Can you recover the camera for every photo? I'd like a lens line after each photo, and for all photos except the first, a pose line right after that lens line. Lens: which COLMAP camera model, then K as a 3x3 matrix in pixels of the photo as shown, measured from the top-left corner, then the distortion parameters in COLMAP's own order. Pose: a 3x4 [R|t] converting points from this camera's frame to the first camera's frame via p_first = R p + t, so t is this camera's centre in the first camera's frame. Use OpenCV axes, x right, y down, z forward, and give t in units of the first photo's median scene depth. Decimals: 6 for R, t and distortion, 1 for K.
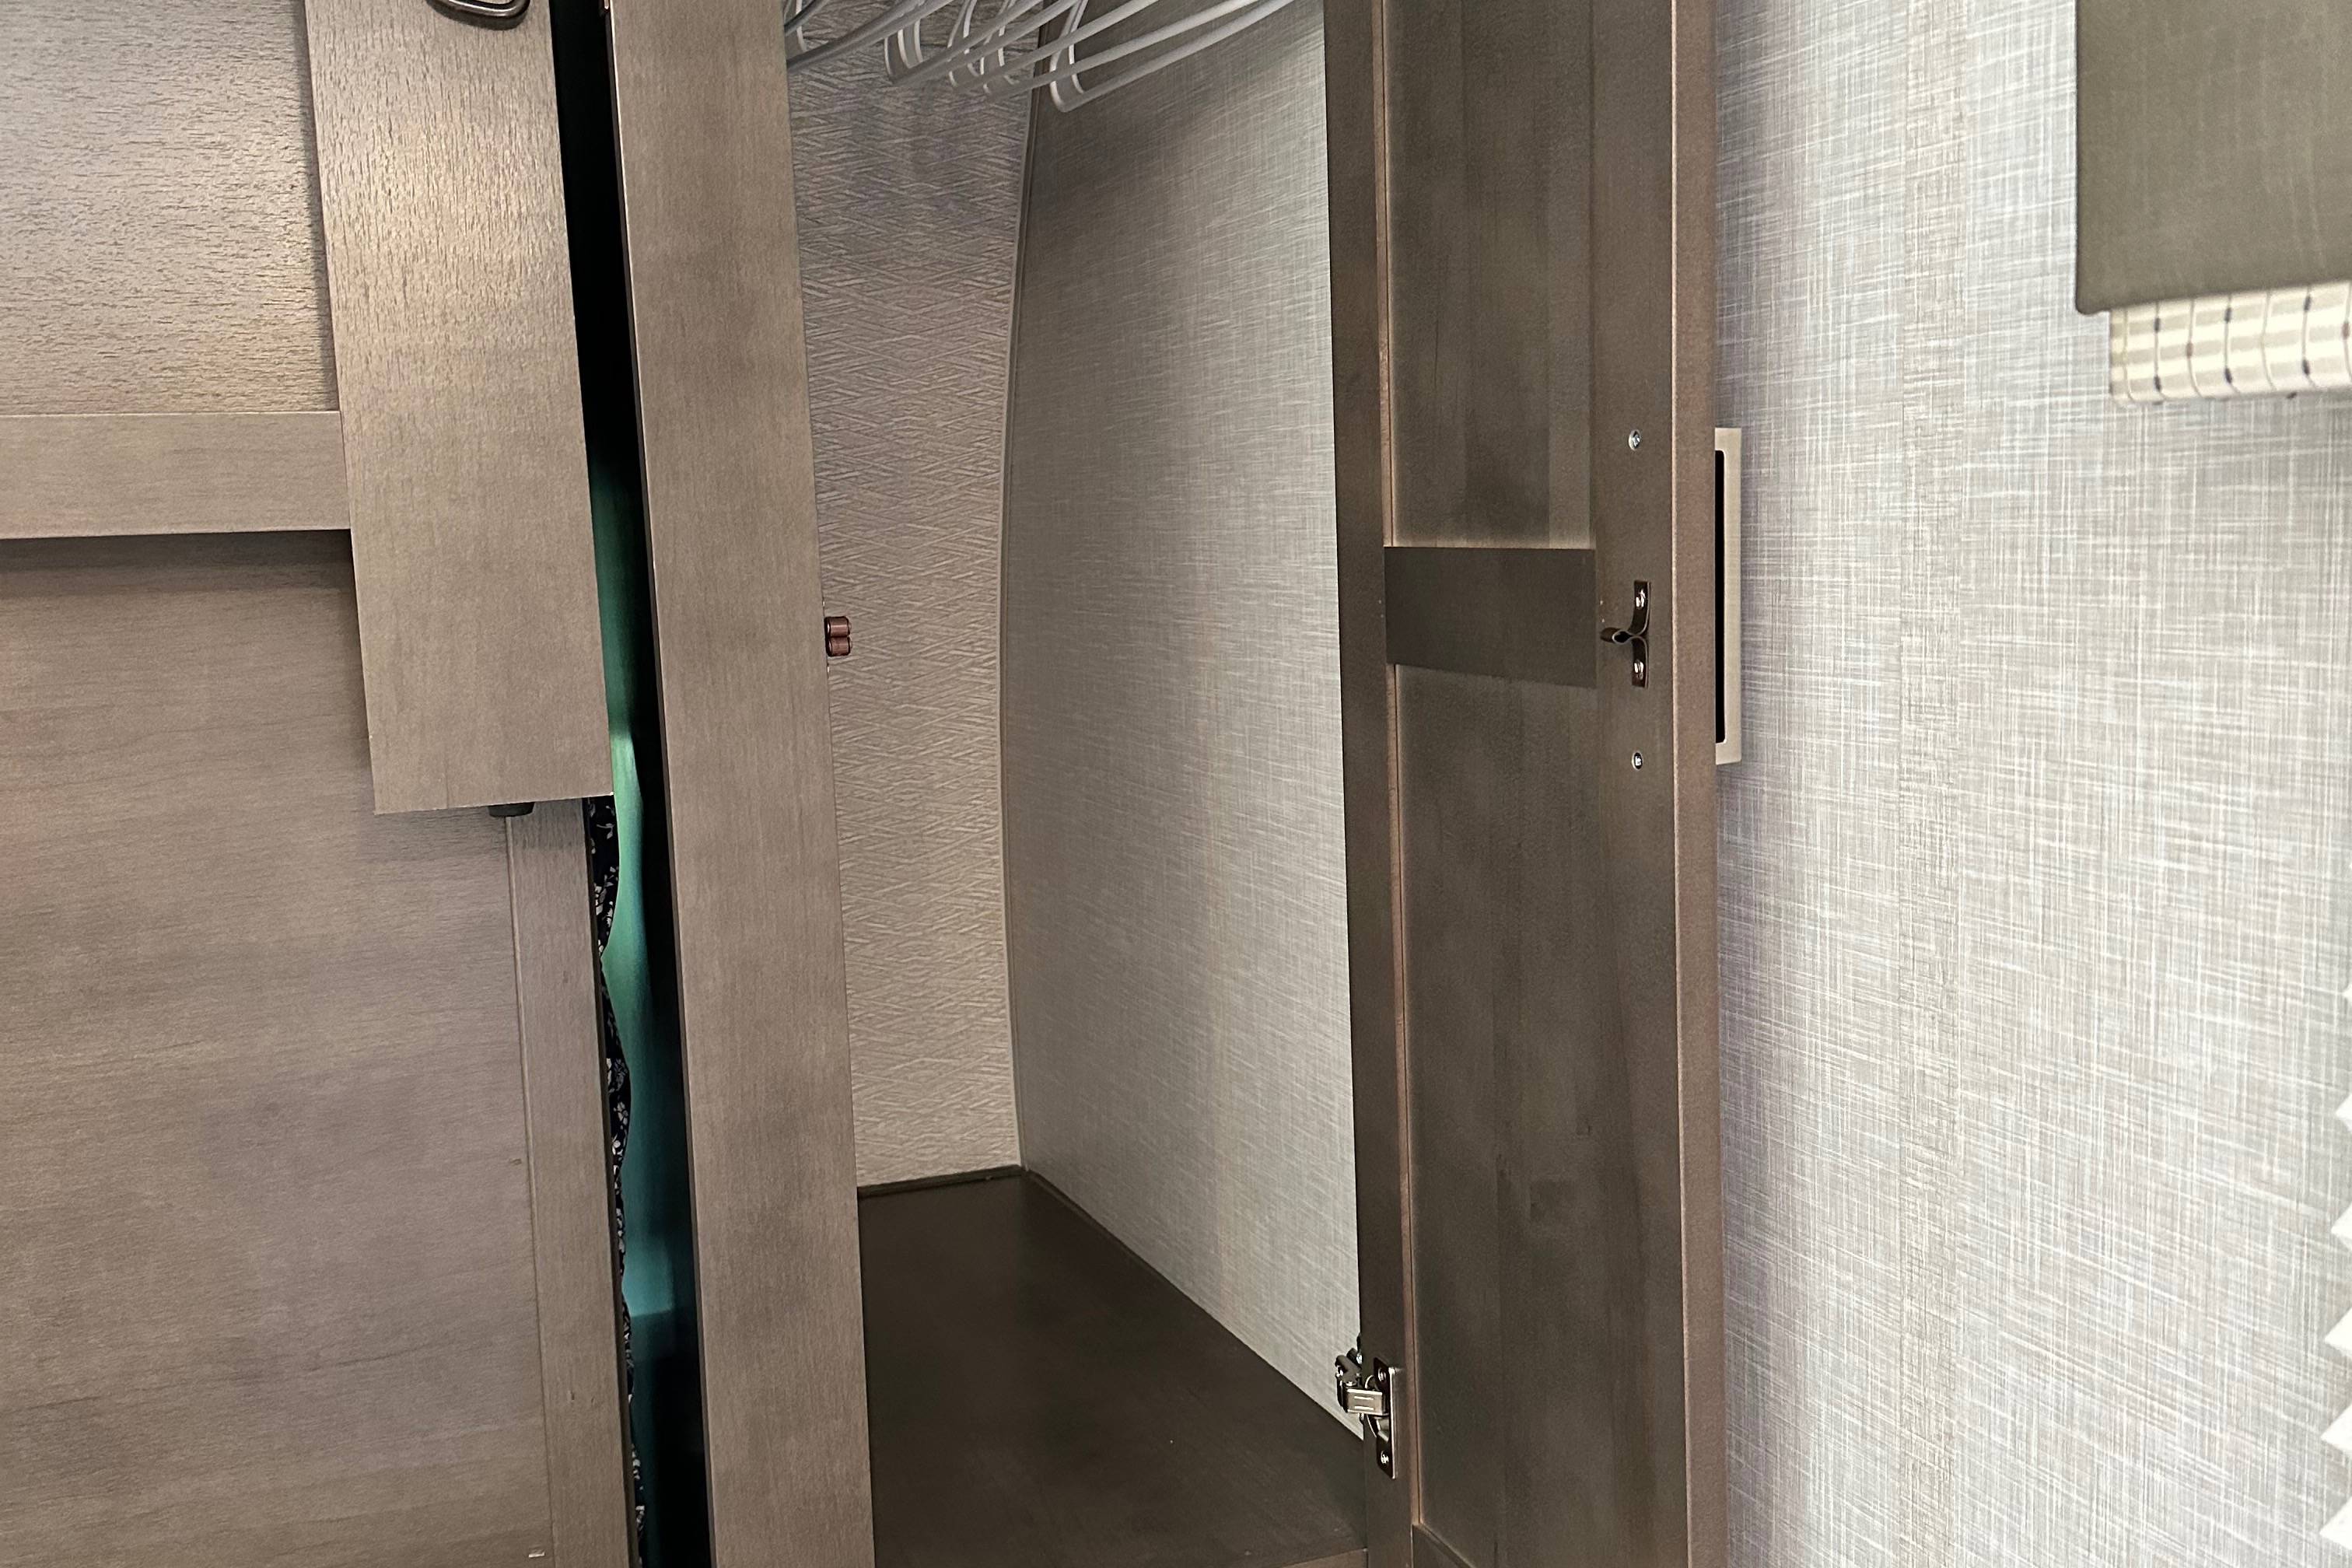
lens RADIAL K [[2164.4, 0, 1189.4], [0, 2164.4, 735.1], [0, 0, 1]] dist [0.195966, -0.452224]
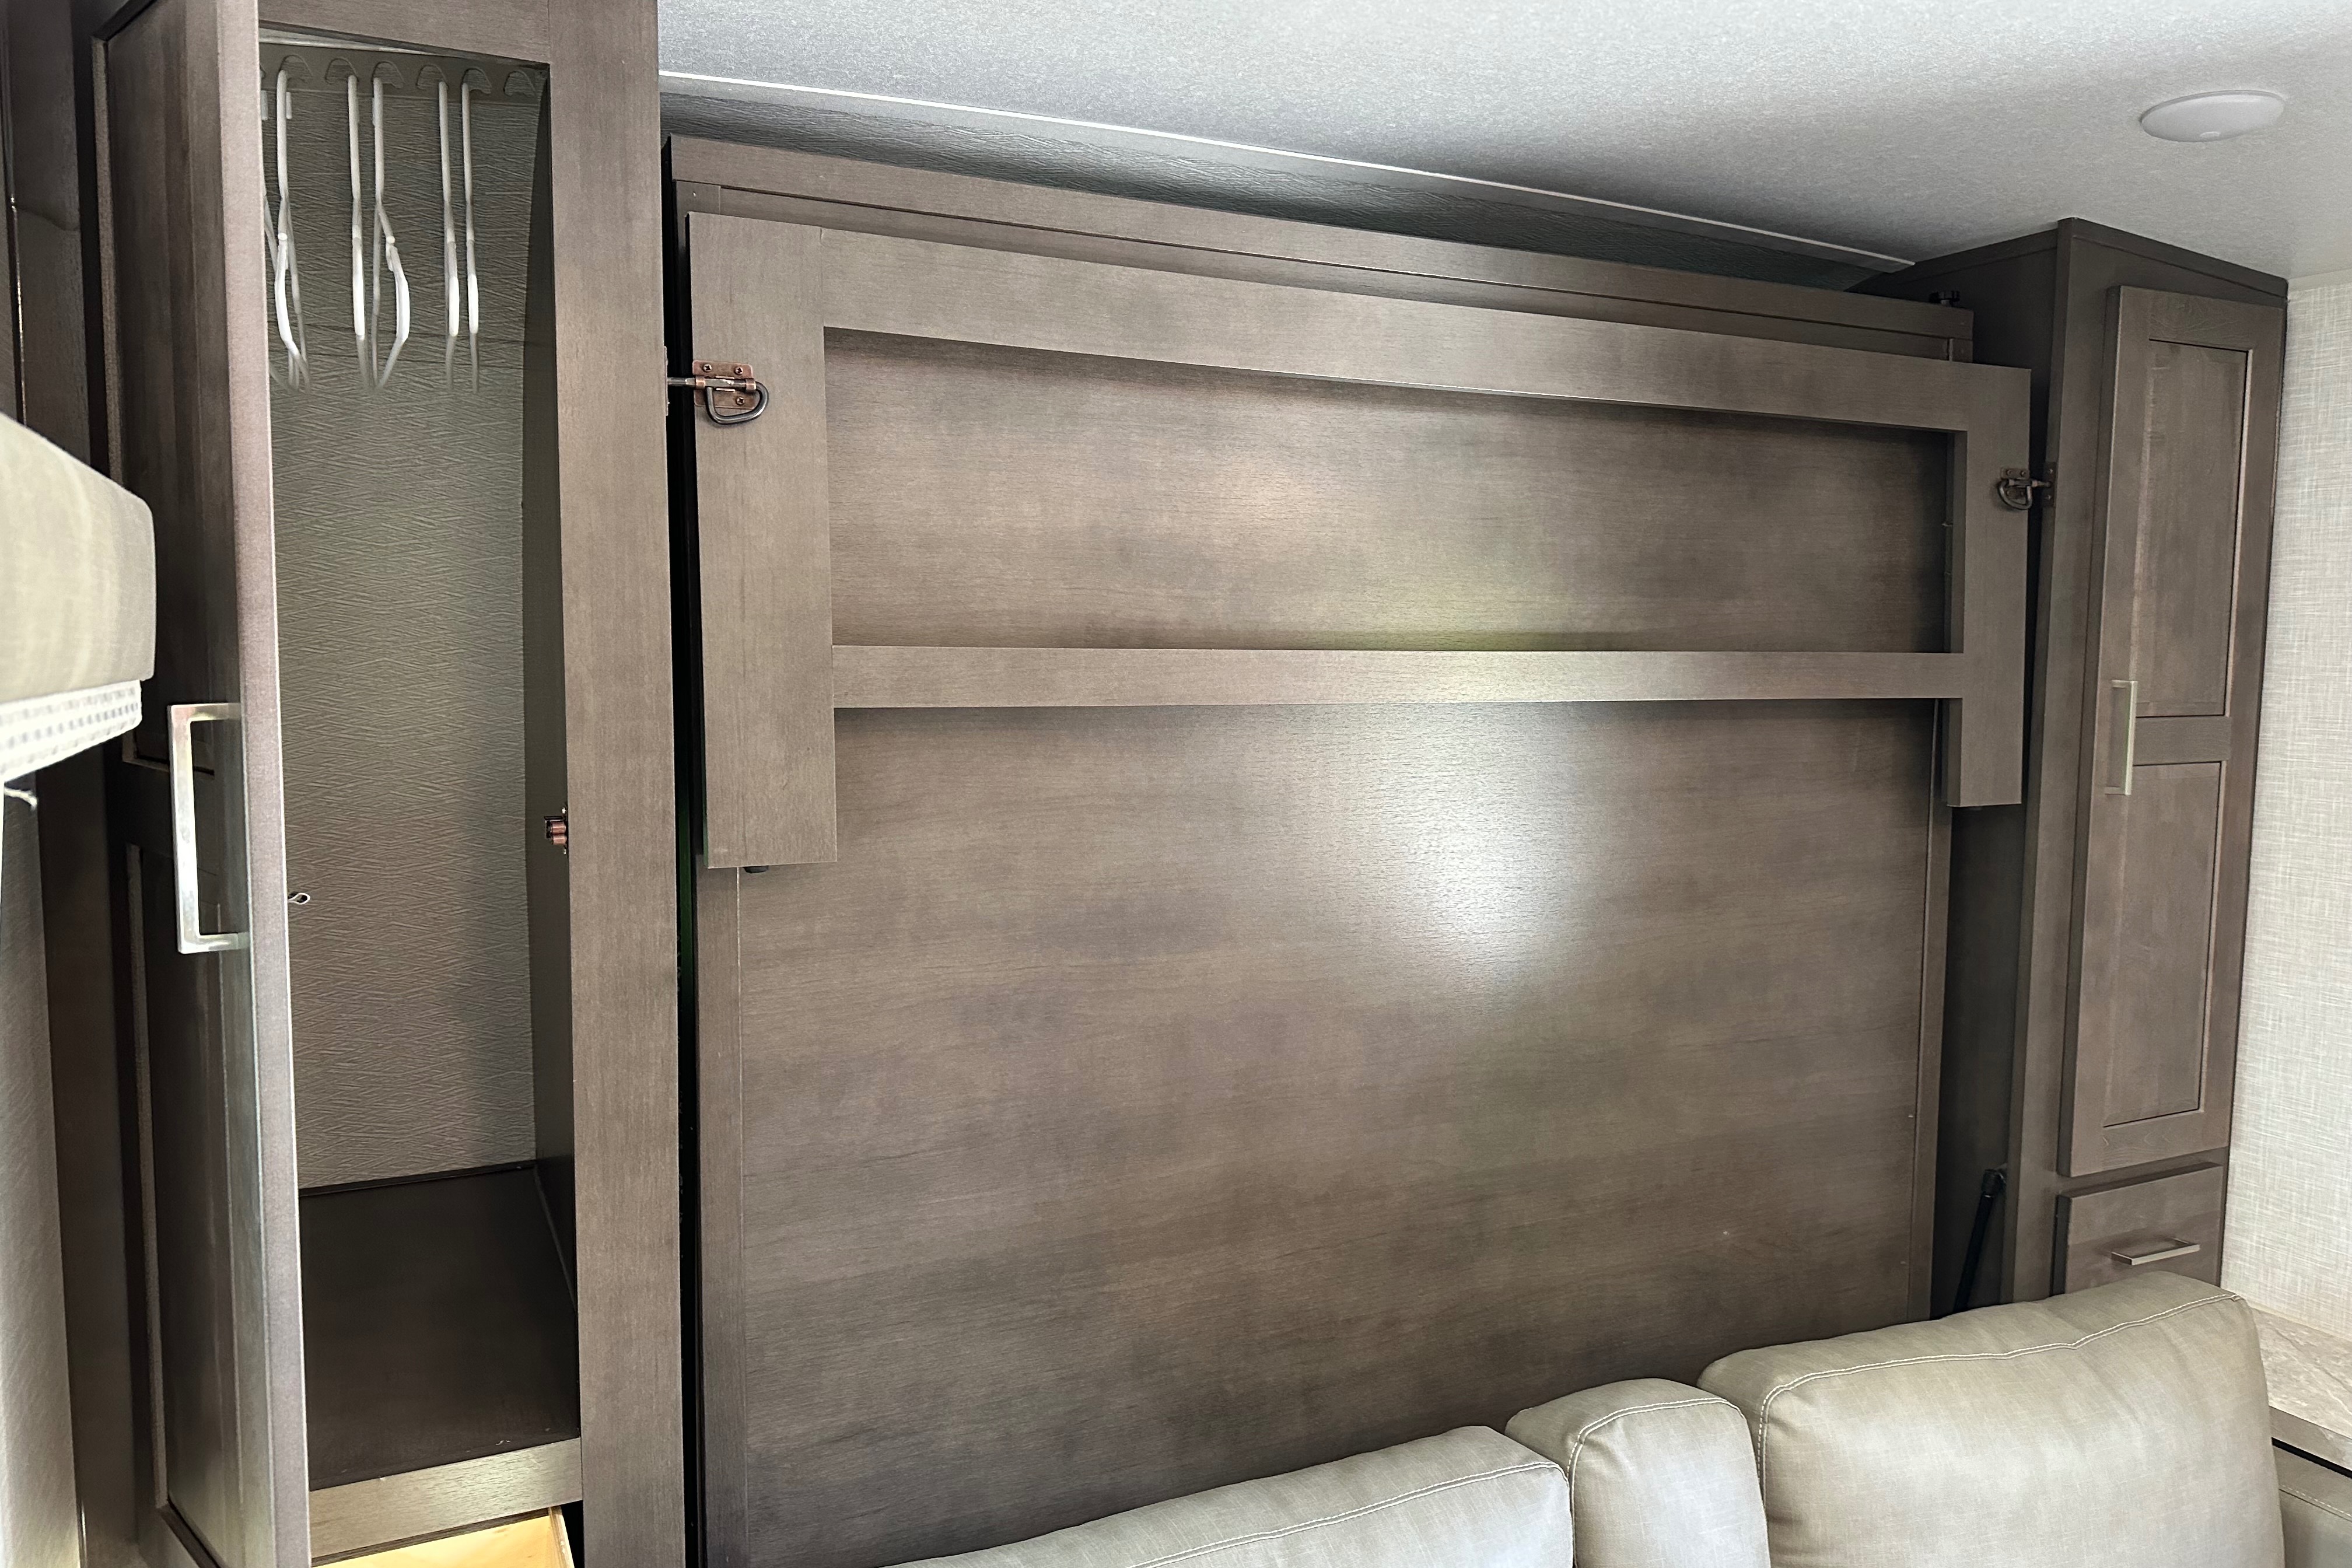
lens RADIAL K [[1645.0, 0, 1208.6], [0, 1645.0, 771.5], [0, 0, 1]] dist [0.096616, -0.085275]
pose [[0.995367, 0.034908, 0.089586, -1.689771], [-0.031926, 0.998894, -0.034509, 0.107031], [-0.090692, 0.031489, 0.995381, -1.065095]]
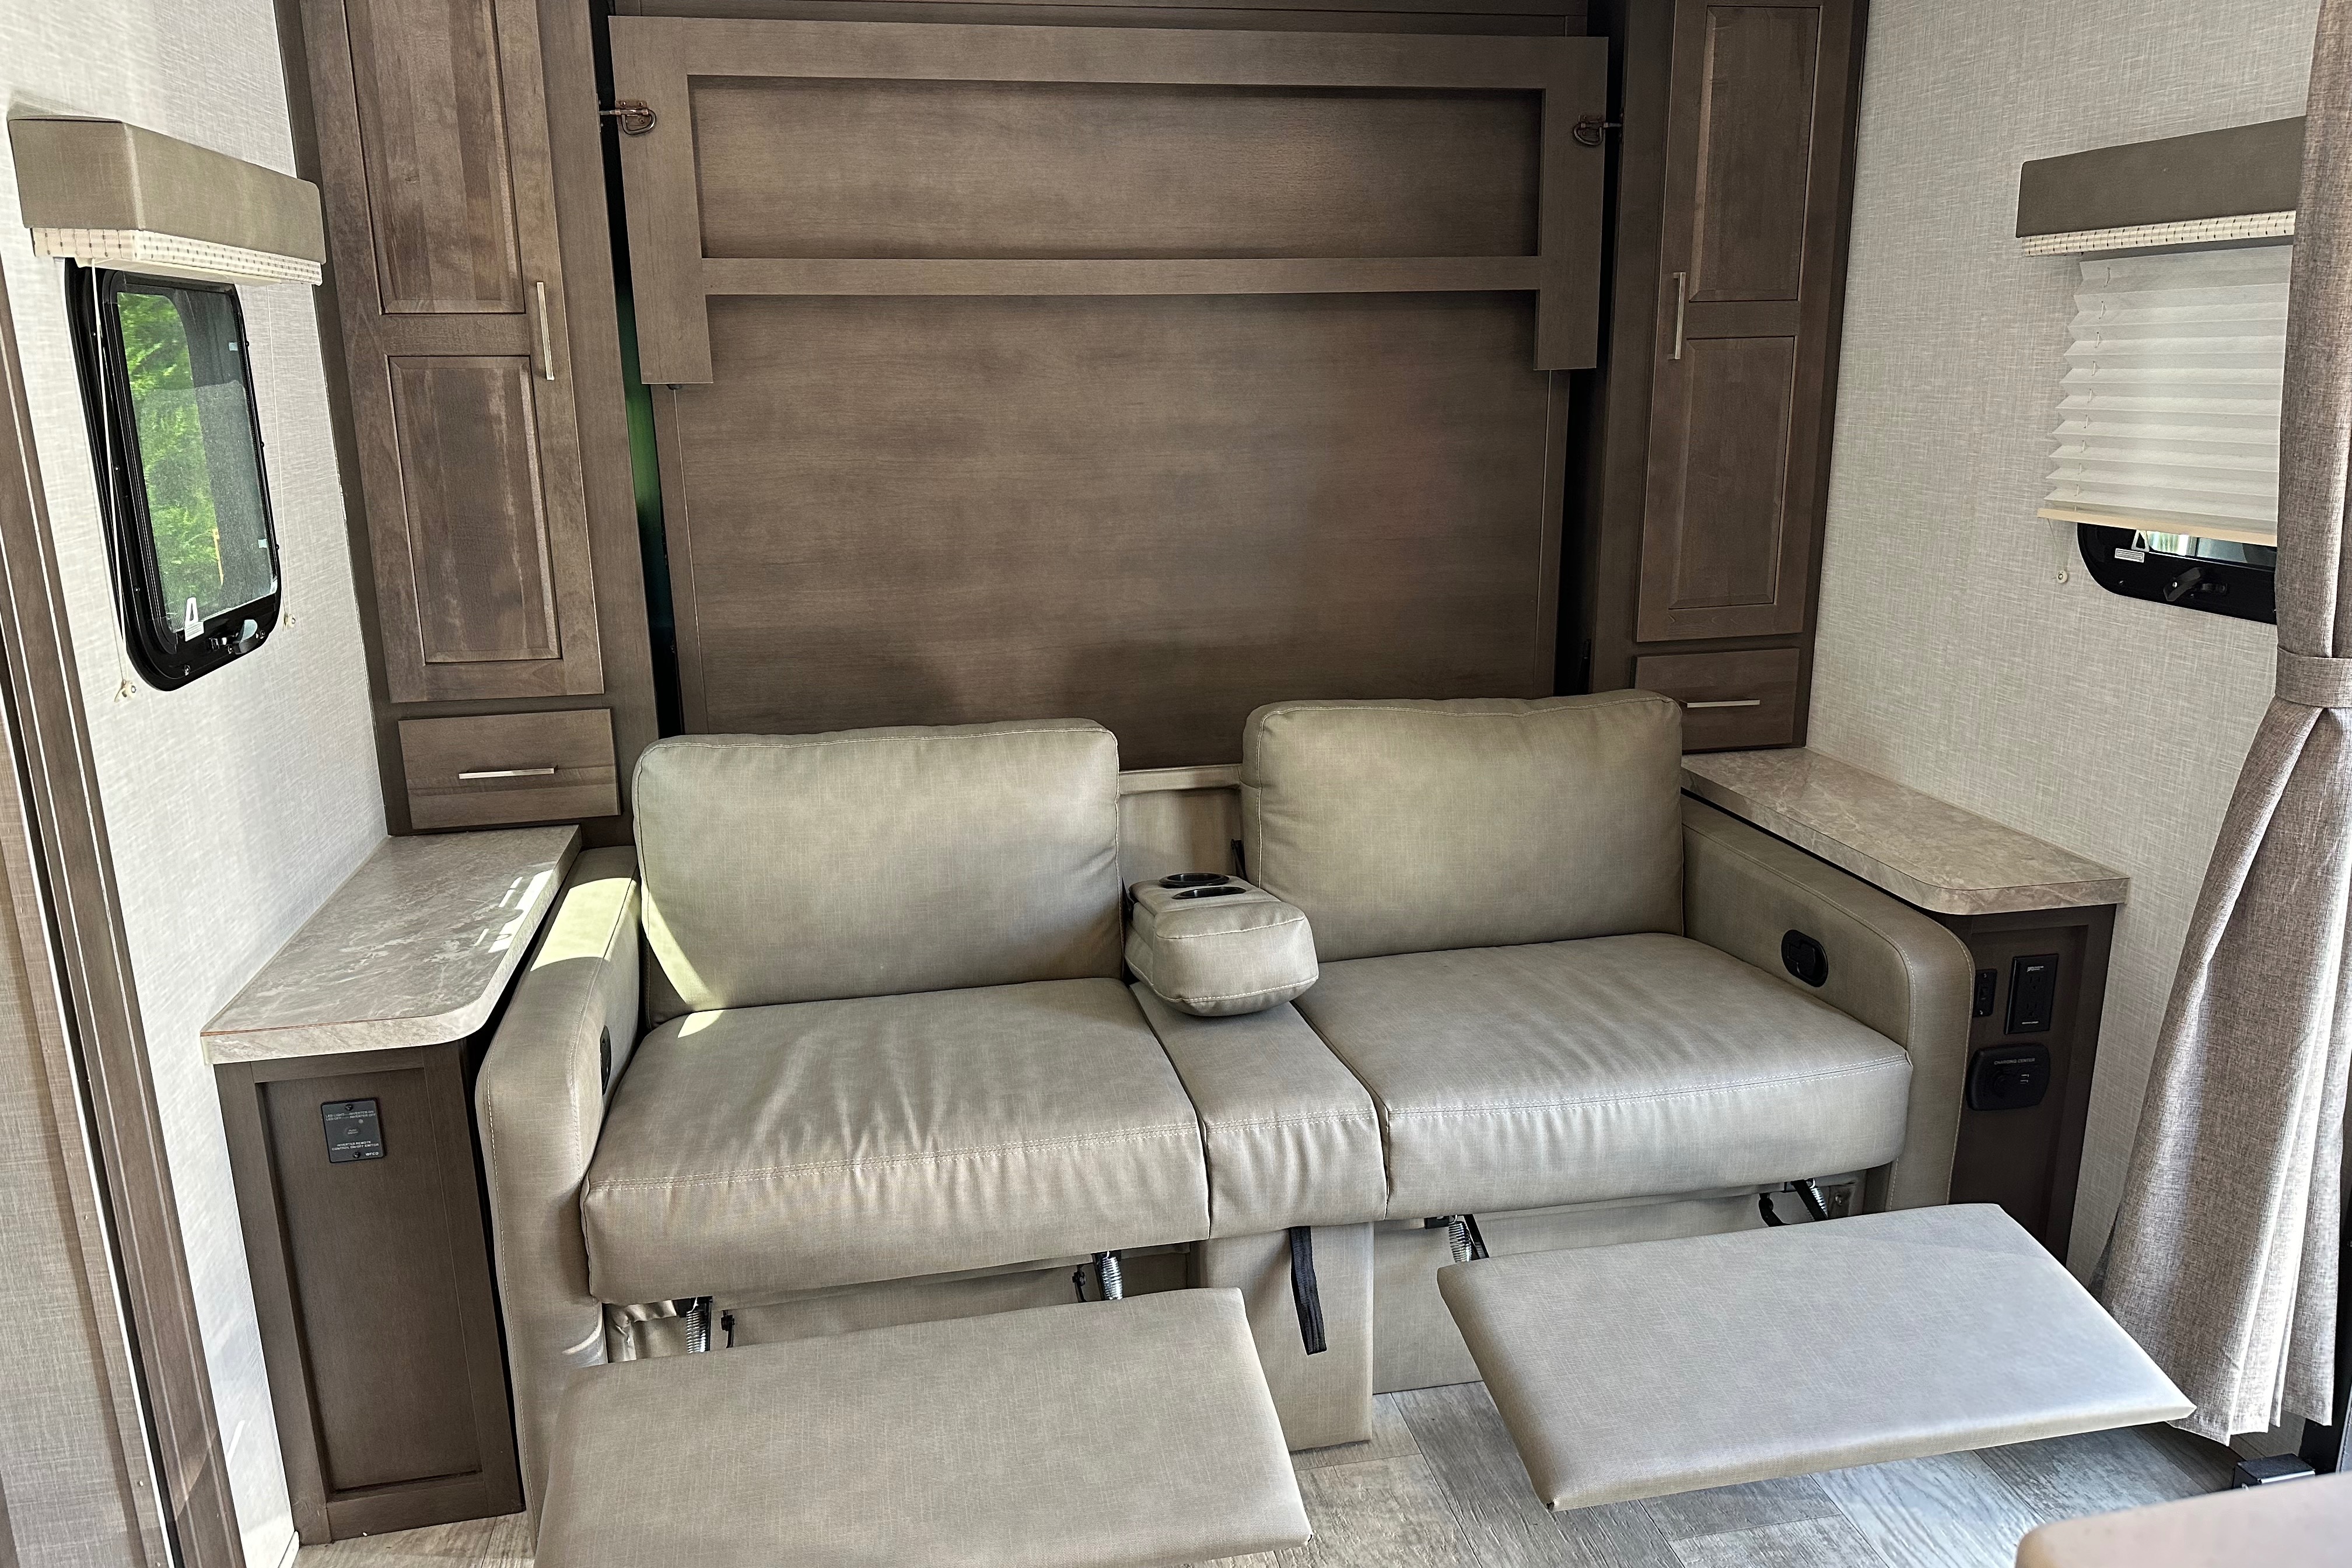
lens RADIAL K [[1684.3, 0, 1176.0], [0, 1684.3, 784.0], [0, 0, 1]] dist [0.020448, -0.023094]
pose [[0.982777, 0.064025, -0.173351, -0.513470], [-0.037706, 0.987804, 0.151065, 0.373337], [0.180909, -0.141927, 0.973205, -2.313519]]
